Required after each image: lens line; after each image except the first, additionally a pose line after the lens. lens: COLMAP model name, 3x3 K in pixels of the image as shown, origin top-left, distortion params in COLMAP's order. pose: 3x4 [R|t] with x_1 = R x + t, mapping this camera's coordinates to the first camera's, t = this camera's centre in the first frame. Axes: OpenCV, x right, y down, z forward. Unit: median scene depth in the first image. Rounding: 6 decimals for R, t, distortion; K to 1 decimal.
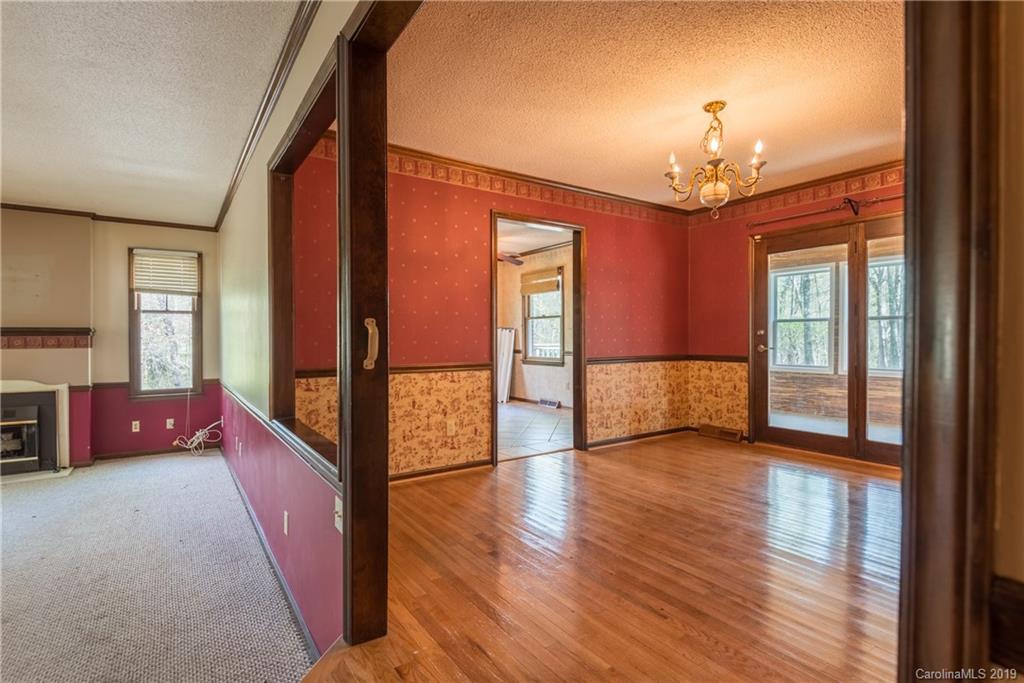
lens RADIAL K [[507.9, 0, 517.3], [0, 507.9, 342.9], [0, 0, 1]] dist [-0.021295, -0.008877]
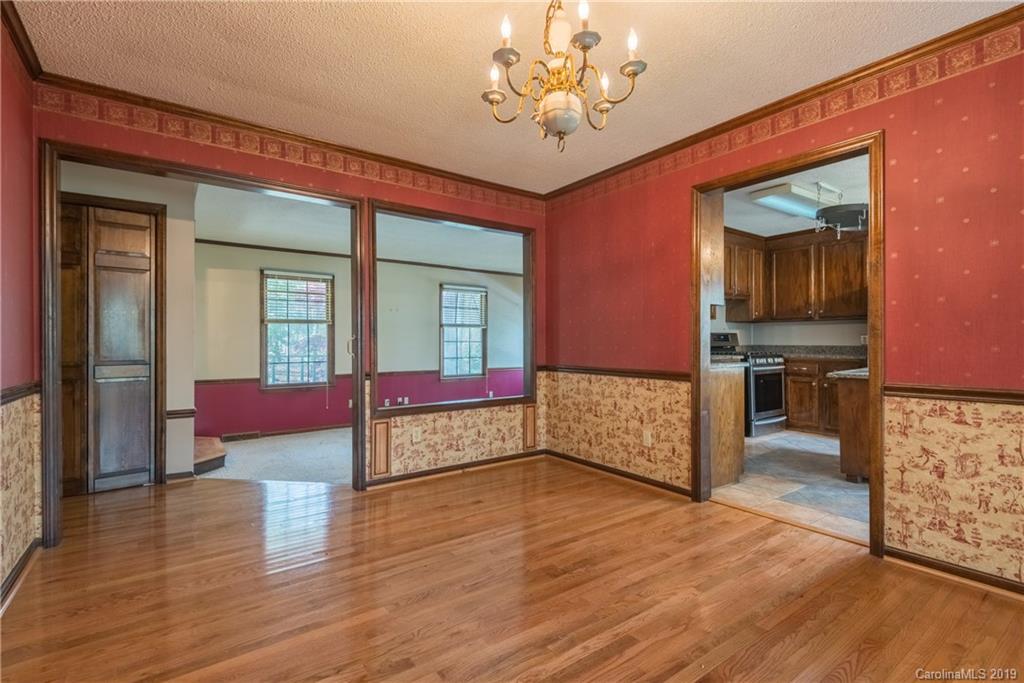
lens RADIAL K [[482.8, 0, 505.6], [0, 482.8, 337.7], [0, 0, 1]] dist [0.004748, 0.000263]
pose [[-0.006269, -0.005254, -0.999967, 0.769494], [-0.006327, 0.999966, -0.005214, -0.014181], [0.999960, 0.006294, -0.006302, 0.730872]]
